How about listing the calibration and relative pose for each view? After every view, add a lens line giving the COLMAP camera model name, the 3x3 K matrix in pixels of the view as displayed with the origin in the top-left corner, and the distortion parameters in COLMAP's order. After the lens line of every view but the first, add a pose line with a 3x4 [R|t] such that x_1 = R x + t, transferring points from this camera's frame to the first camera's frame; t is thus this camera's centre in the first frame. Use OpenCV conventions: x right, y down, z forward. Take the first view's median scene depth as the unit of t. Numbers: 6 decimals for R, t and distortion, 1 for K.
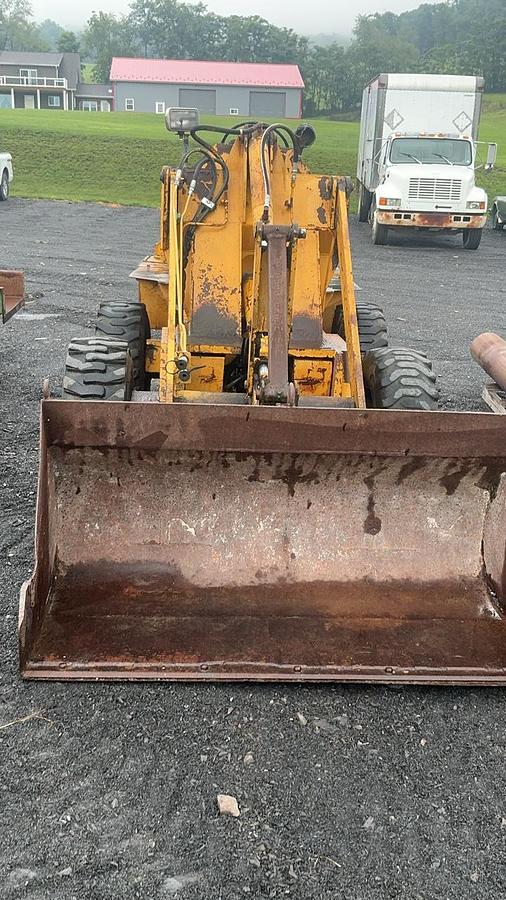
lens RADIAL K [[914.0, 0, 245.1], [0, 914.0, 451.2], [0, 0, 1]] dist [0.147780, -0.317614]
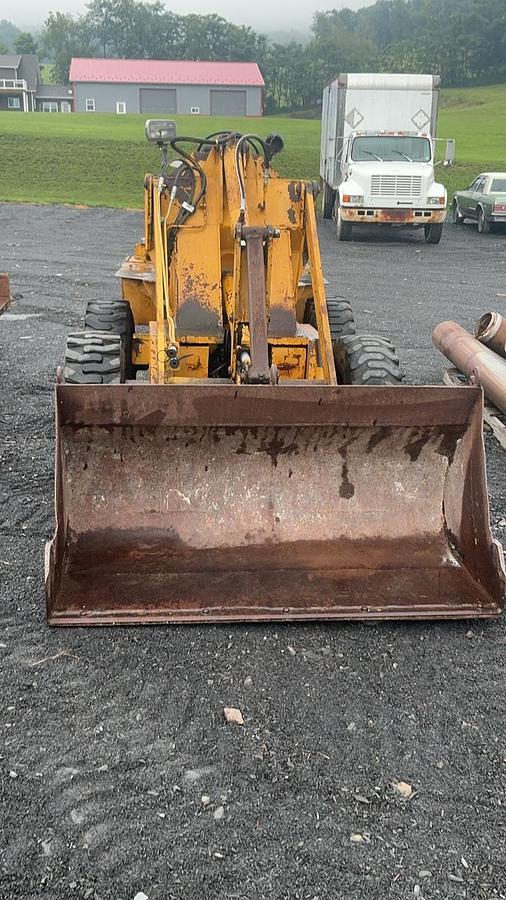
lens RADIAL K [[916.2, 0, 250.9], [0, 916.2, 447.5], [0, 0, 1]] dist [0.156837, -0.333051]
pose [[0.998836, -0.030174, 0.037628, -0.003871], [0.030265, 0.999540, -0.001860, 0.005049], [-0.037555, 0.002996, 0.999290, -0.024418]]
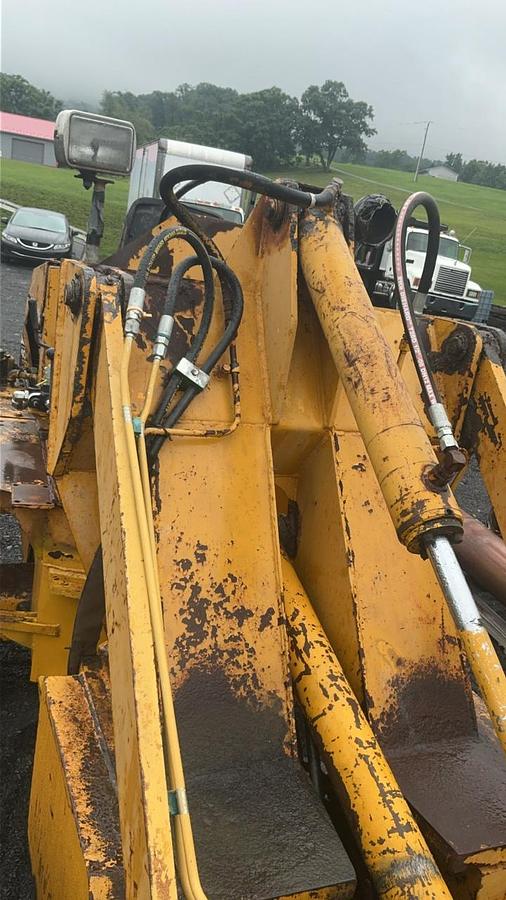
lens RADIAL K [[721.7, 0, 247.6], [0, 721.7, 451.8], [0, 0, 1]] dist [0.118869, -0.235779]
pose [[0.945795, 0.020194, 0.324136, -0.028080], [-0.024447, 0.999660, 0.009054, -0.059086], [-0.323843, -0.016487, 0.945967, 0.175269]]
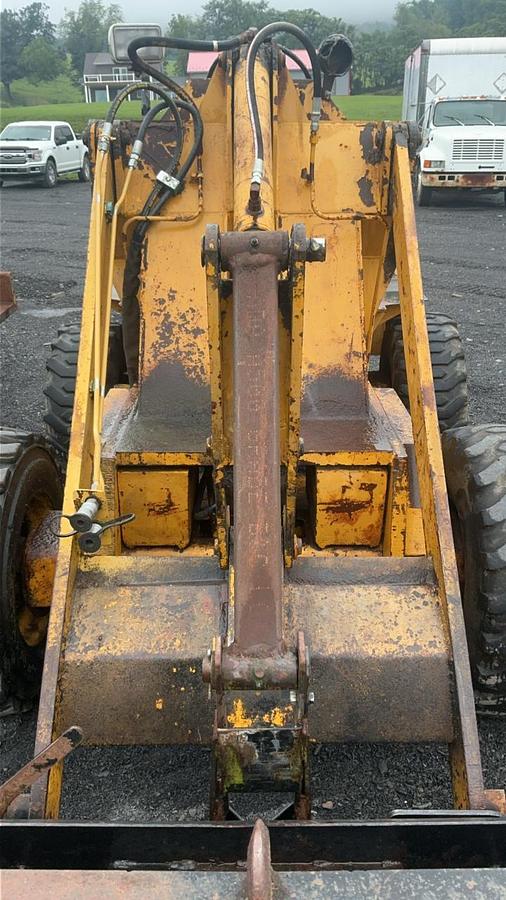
lens RADIAL K [[721.7, 0, 247.6], [0, 721.7, 451.8], [0, 0, 1]] dist [0.118869, -0.235779]
pose [[0.996190, -0.018508, -0.085219, 0.011282], [0.027031, 0.994623, 0.099975, -0.035302], [0.082910, -0.101898, 0.991334, 0.130437]]
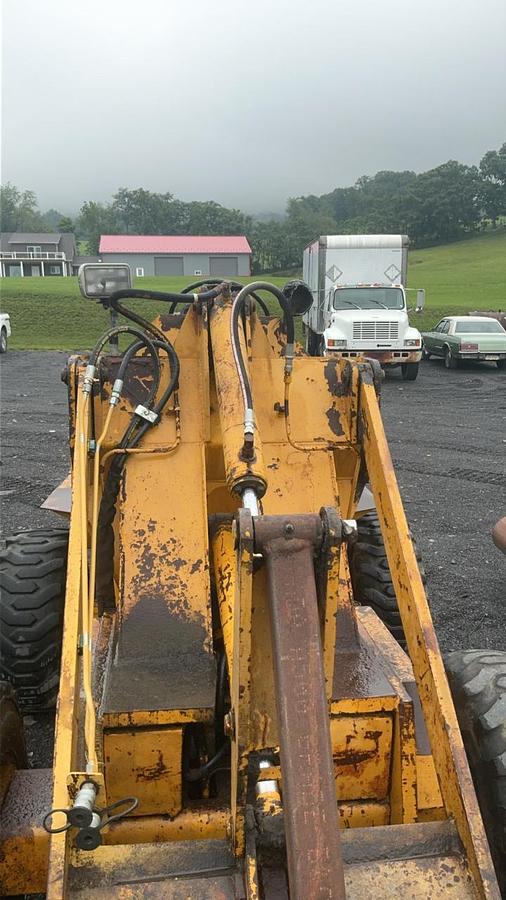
lens RADIAL K [[721.7, 0, 247.6], [0, 721.7, 451.8], [0, 0, 1]] dist [0.118869, -0.235779]
pose [[0.997797, -0.049920, 0.043683, 0.000827], [0.054352, 0.992777, -0.106956, -0.047095], [-0.038029, 0.109095, 0.993304, 0.132164]]
